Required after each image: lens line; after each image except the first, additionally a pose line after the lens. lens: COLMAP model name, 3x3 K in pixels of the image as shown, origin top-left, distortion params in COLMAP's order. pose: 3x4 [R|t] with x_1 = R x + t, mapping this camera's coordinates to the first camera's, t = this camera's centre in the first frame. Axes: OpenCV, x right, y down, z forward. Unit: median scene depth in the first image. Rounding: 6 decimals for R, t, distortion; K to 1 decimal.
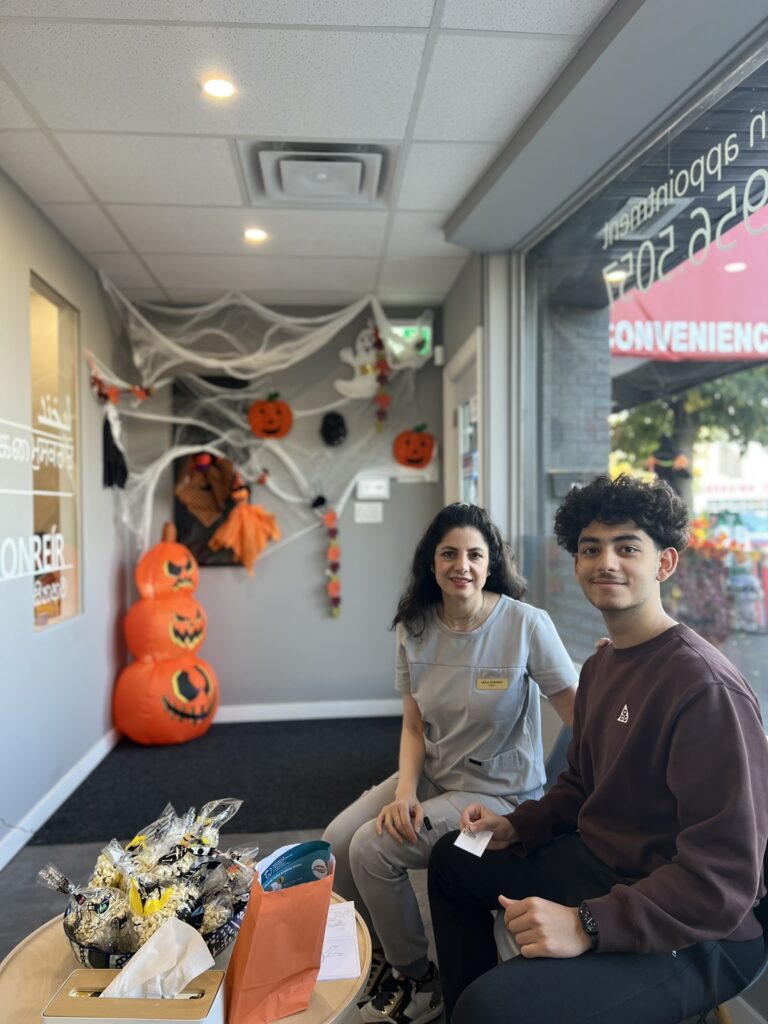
lens RADIAL K [[780.6, 0, 389.0], [0, 780.6, 516.0], [0, 0, 1]] dist [0.060625, -0.072280]
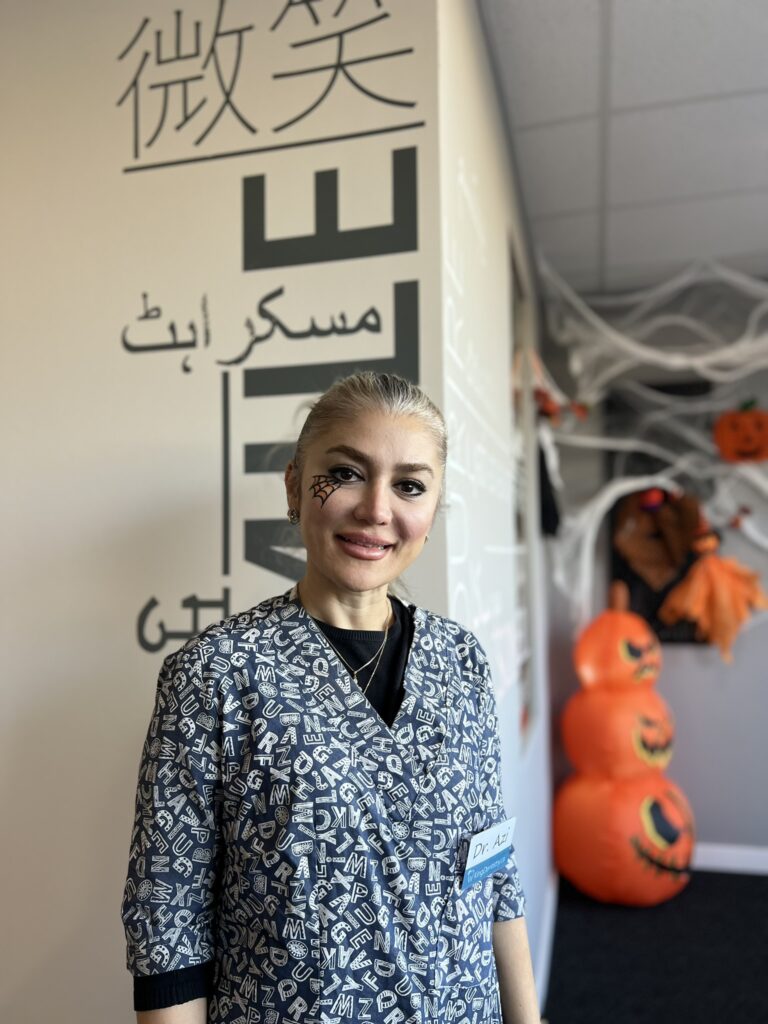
lens RADIAL K [[780.6, 0, 385.7], [0, 780.6, 512.1], [0, 0, 1]] dist [0.060625, -0.072280]
pose [[0.941471, -0.025283, -0.336145, -0.225525], [0.006325, 0.998333, -0.057373, -0.017269], [0.337035, 0.051889, 0.940061, 0.228607]]
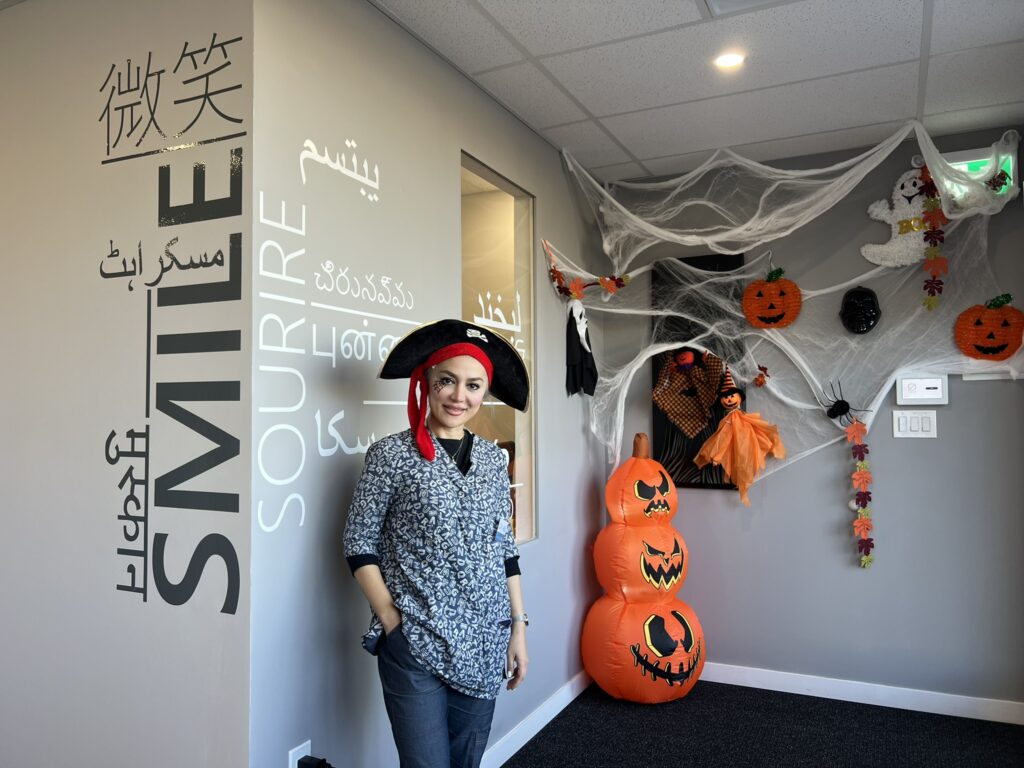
lens RADIAL K [[780.6, 0, 504.3], [0, 780.6, 388.3], [0, 0, 1]] dist [0.060625, -0.072280]
pose [[0.858923, -0.012752, -0.511946, 0.021878], [-0.002714, 0.999563, -0.029451, -0.015134], [0.512098, 0.026686, 0.858513, 0.190585]]
